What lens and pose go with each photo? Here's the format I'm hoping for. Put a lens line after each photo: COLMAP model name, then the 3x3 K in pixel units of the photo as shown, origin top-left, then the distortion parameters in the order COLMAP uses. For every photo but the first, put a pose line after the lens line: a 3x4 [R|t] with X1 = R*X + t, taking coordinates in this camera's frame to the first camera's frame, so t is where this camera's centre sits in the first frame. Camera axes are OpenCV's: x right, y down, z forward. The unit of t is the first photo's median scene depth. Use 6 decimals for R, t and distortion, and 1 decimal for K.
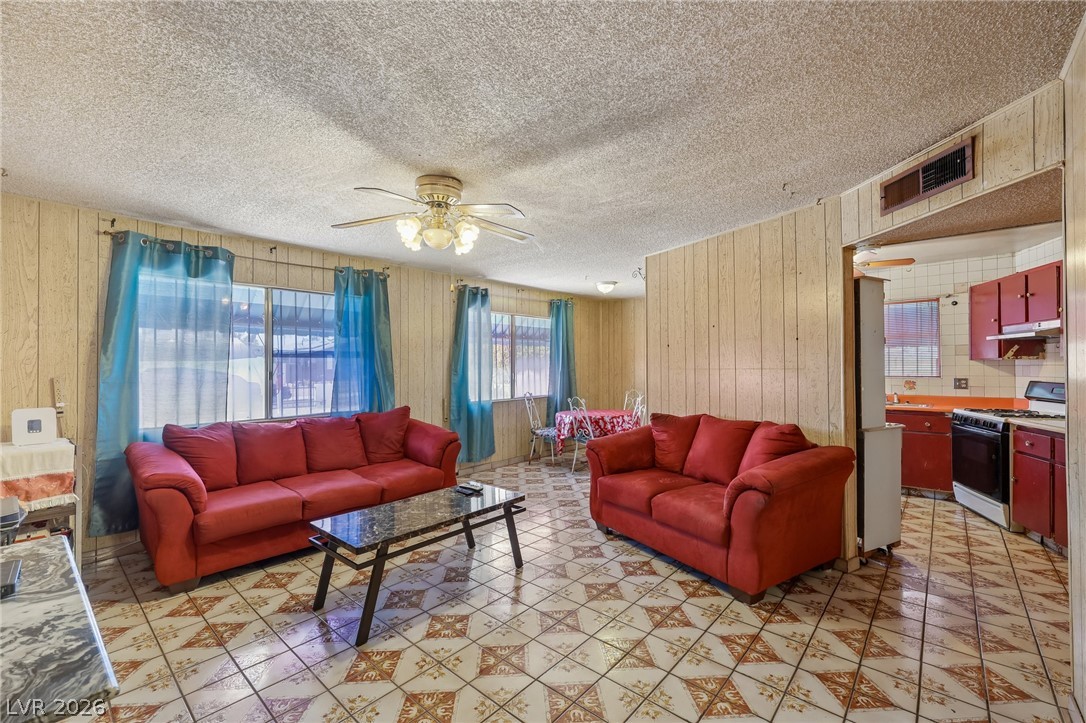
lens RADIAL K [[456.9, 0, 545.0], [0, 456.9, 359.4], [0, 0, 1]] dist [0.023317, -0.000288]
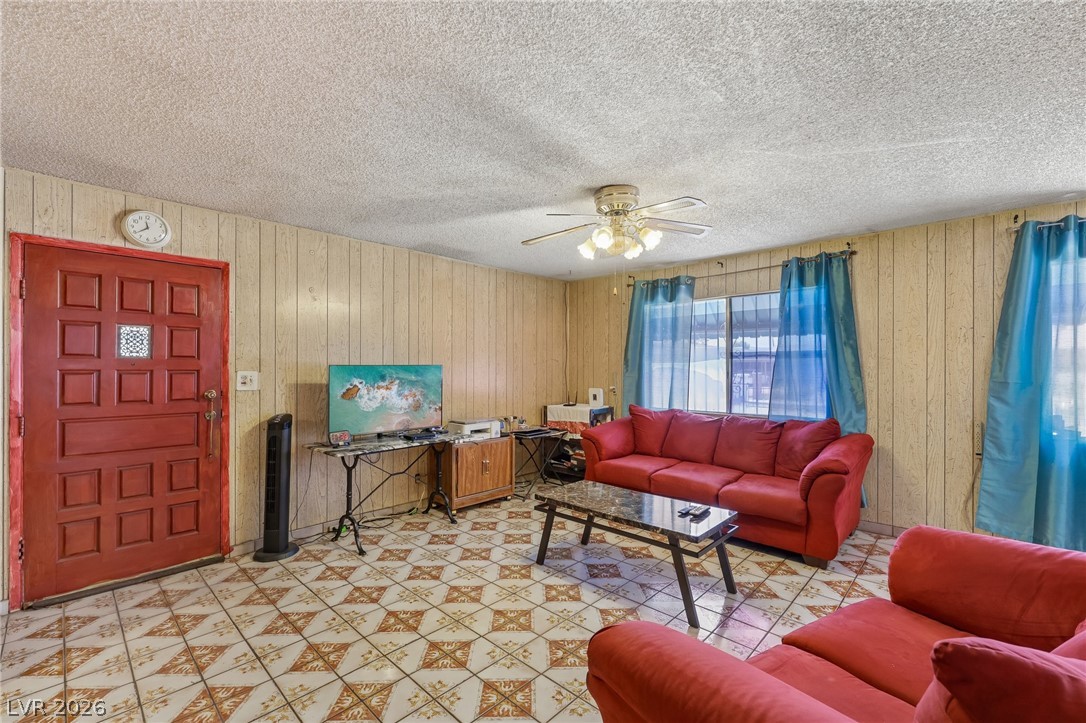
lens RADIAL K [[460.6, 0, 539.6], [0, 460.6, 364.0], [0, 0, 1]] dist [-0.000296, -0.000179]
pose [[-0.031506, 0.001091, -0.999503, 0.860837], [0.012521, 0.999921, 0.000697, 0.002815], [0.999425, -0.012493, -0.031517, 0.897532]]
